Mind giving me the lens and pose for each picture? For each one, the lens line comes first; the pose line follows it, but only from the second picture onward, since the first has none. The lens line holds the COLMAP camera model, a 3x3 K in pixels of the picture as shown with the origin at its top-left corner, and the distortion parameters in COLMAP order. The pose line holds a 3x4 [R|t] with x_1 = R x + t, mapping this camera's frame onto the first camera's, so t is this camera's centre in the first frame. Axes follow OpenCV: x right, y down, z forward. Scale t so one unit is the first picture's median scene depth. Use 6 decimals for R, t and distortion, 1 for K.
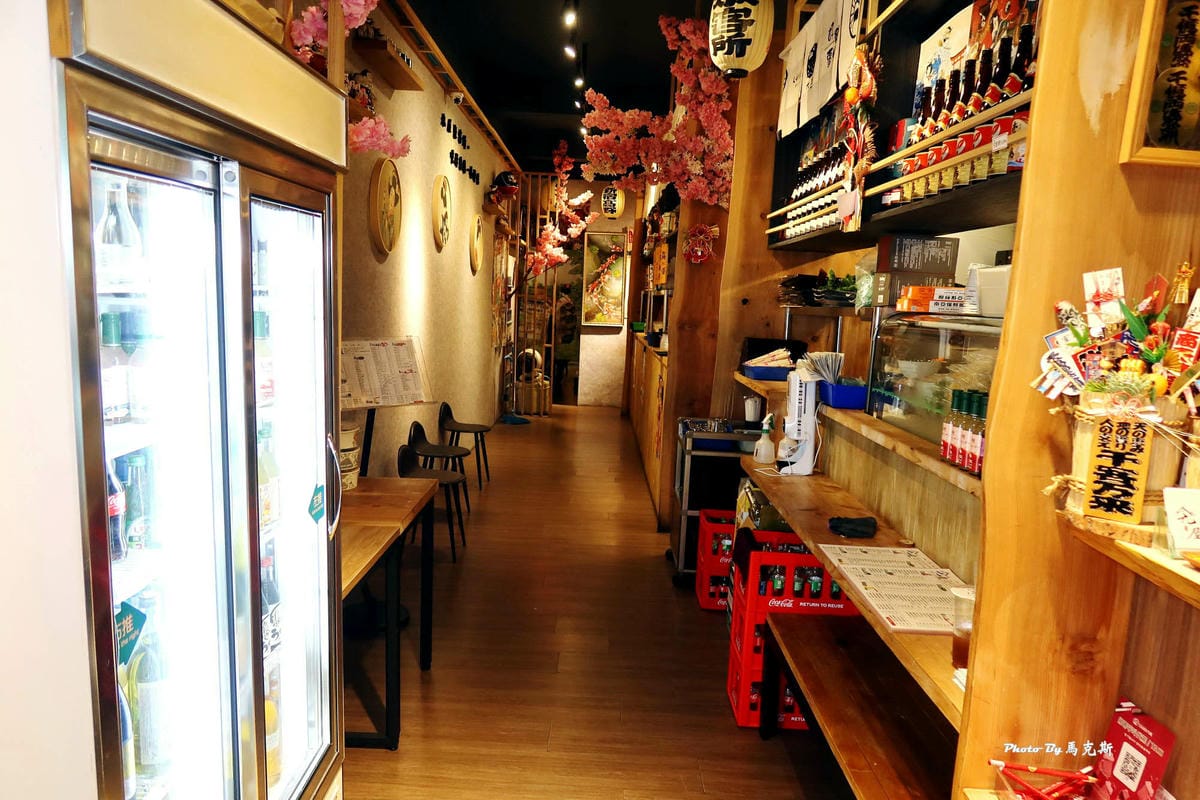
lens RADIAL K [[835.9, 0, 601.8], [0, 835.9, 405.7], [0, 0, 1]] dist [-0.002062, -0.002041]
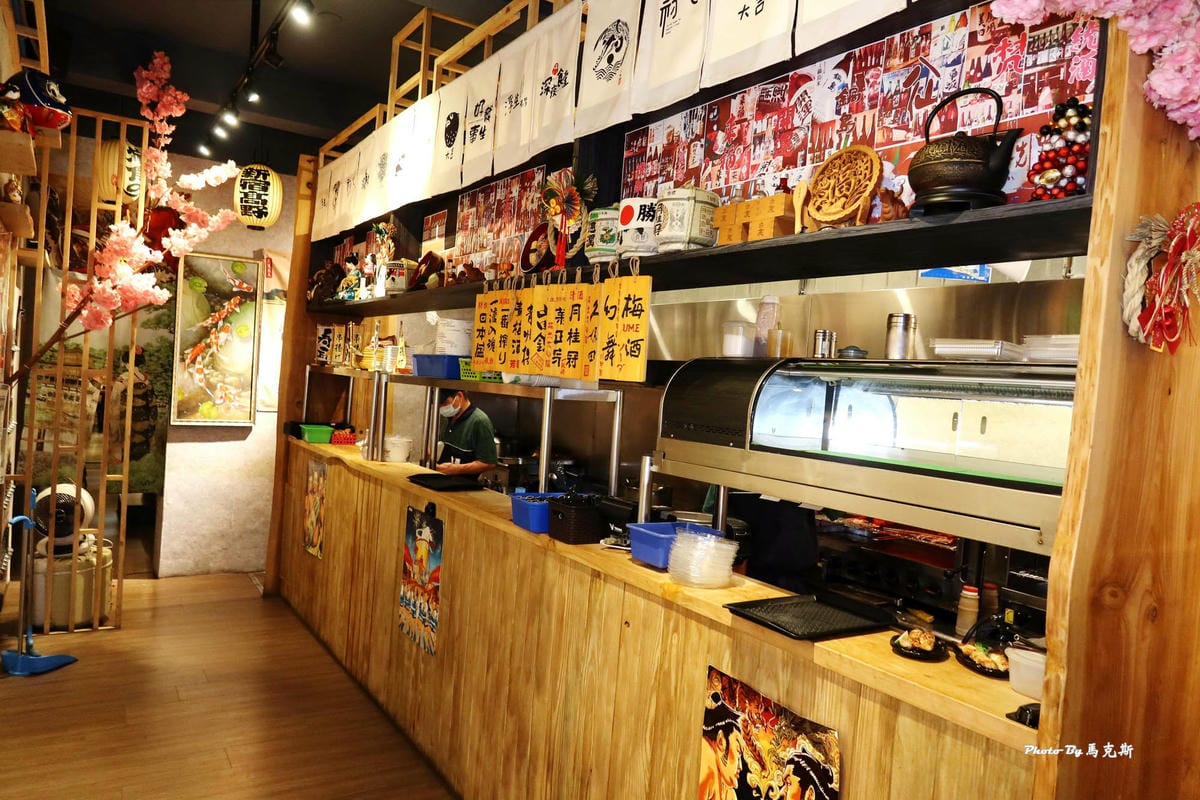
lens RADIAL K [[835.9, 0, 598.6], [0, 835.9, 394.0], [0, 0, 1]] dist [-0.002062, -0.002041]
pose [[0.845049, 0.000276, 0.534688, -0.083931], [0.044030, 0.996568, -0.070101, -0.072615], [-0.532872, 0.082781, 0.842137, 0.444657]]
